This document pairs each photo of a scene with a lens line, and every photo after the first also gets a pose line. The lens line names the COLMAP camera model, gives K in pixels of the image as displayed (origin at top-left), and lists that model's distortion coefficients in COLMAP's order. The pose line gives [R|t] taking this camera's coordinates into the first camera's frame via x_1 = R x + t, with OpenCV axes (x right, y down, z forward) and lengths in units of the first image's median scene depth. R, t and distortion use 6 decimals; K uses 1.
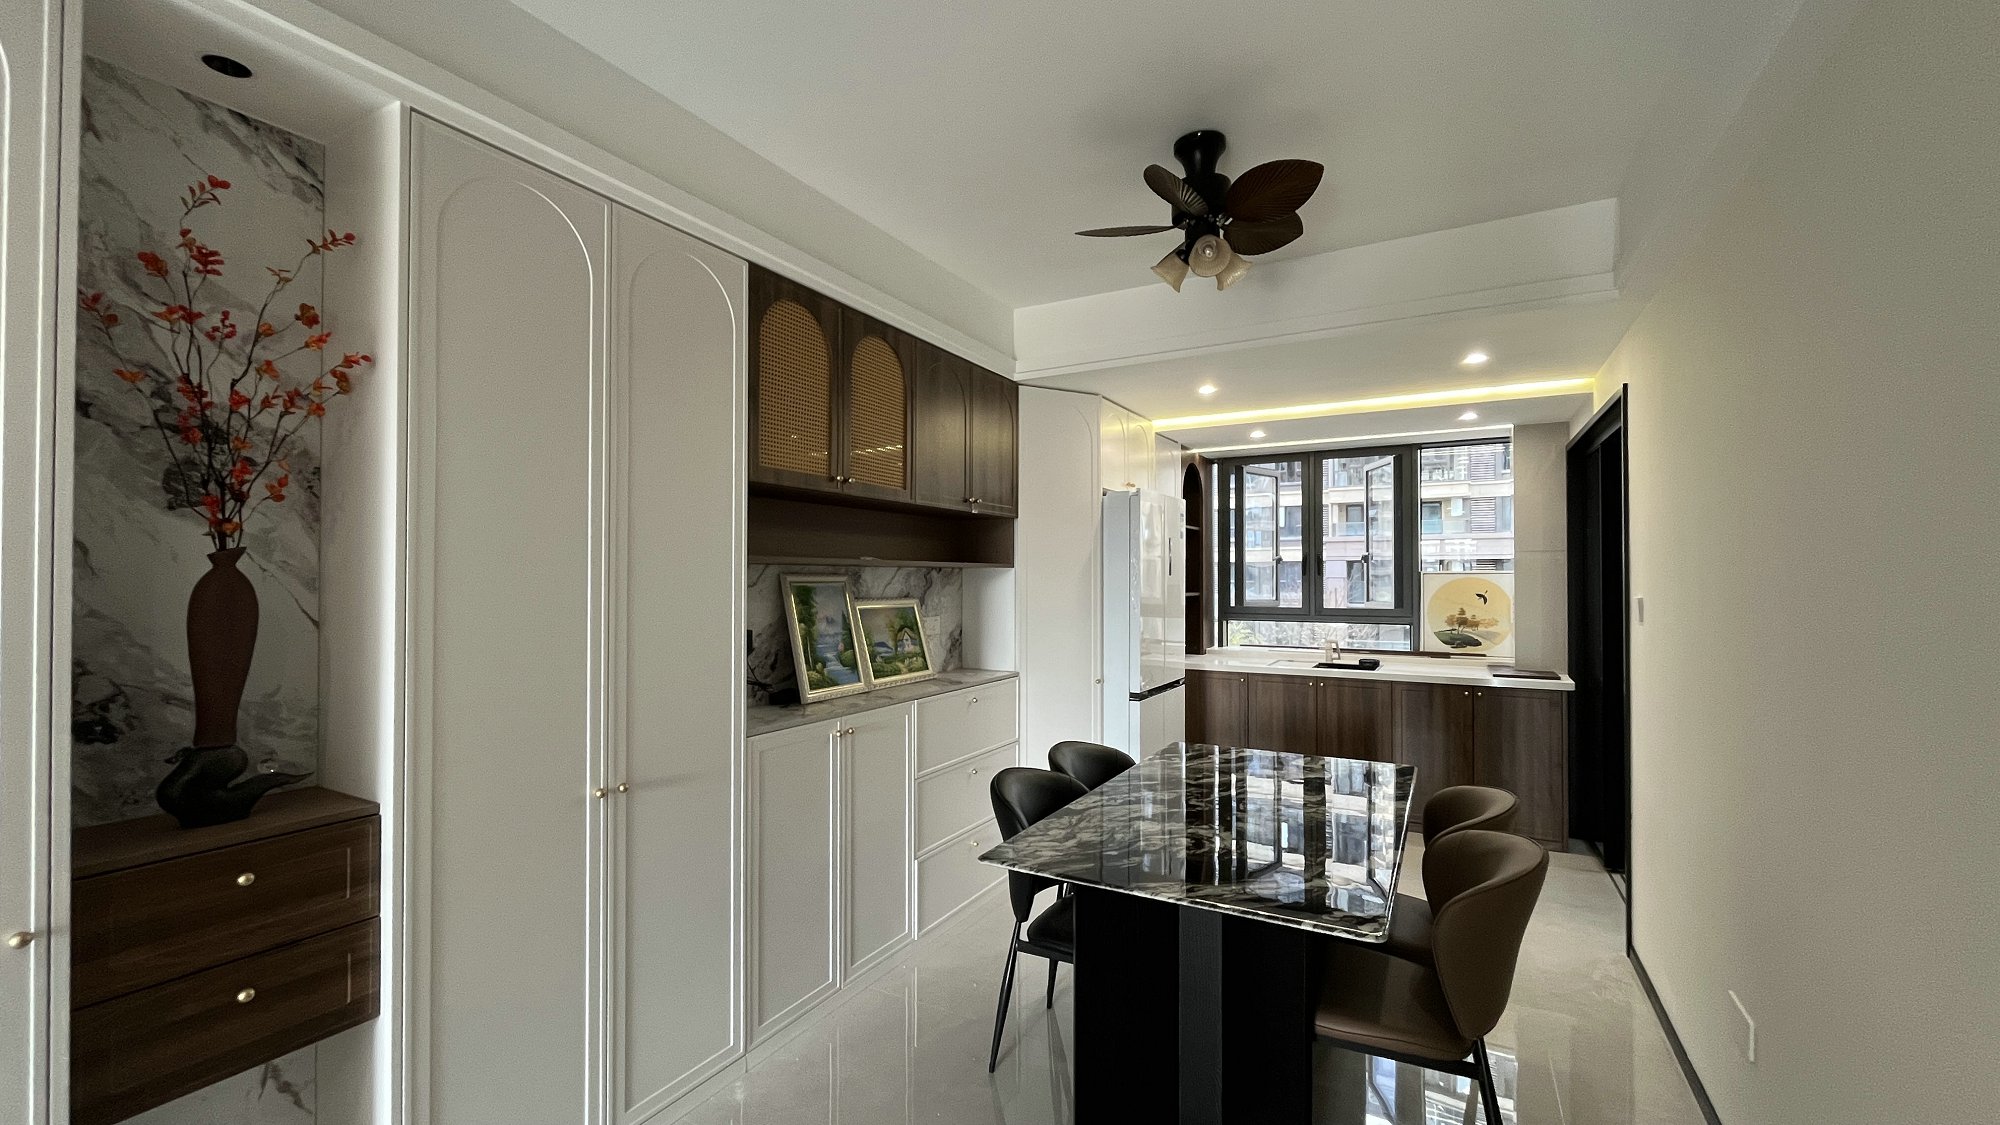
lens RADIAL K [[808.3, 0, 992.6], [0, 808.3, 574.0], [0, 0, 1]] dist [-0.002301, -0.001226]
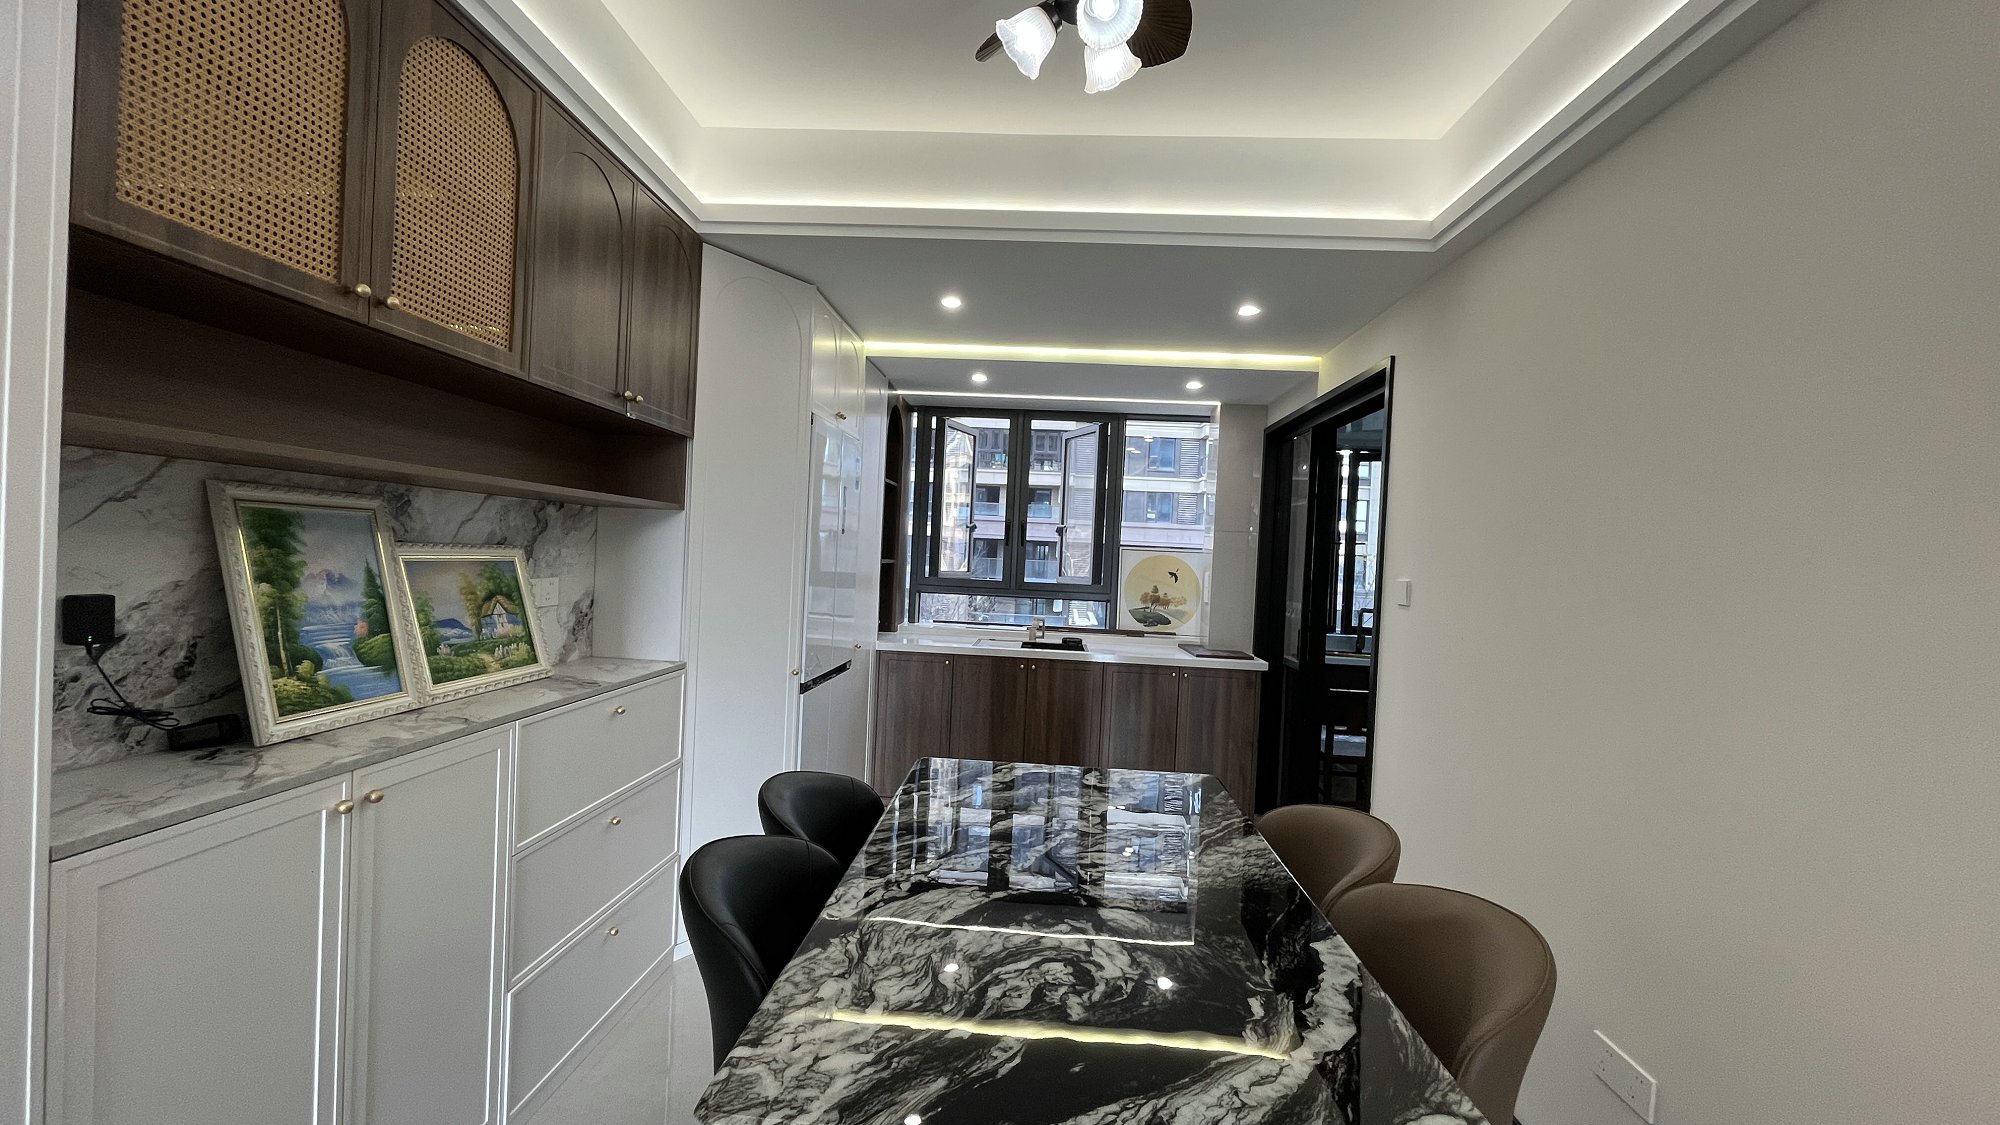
lens RADIAL K [[808.3, 0, 995.1], [0, 808.3, 567.8], [0, 0, 1]] dist [-0.002301, -0.001226]
pose [[0.895320, 0.035942, 0.443971, -0.040163], [-0.049162, 0.998623, 0.018297, 0.015386], [-0.442703, -0.038208, 0.895854, 0.271834]]
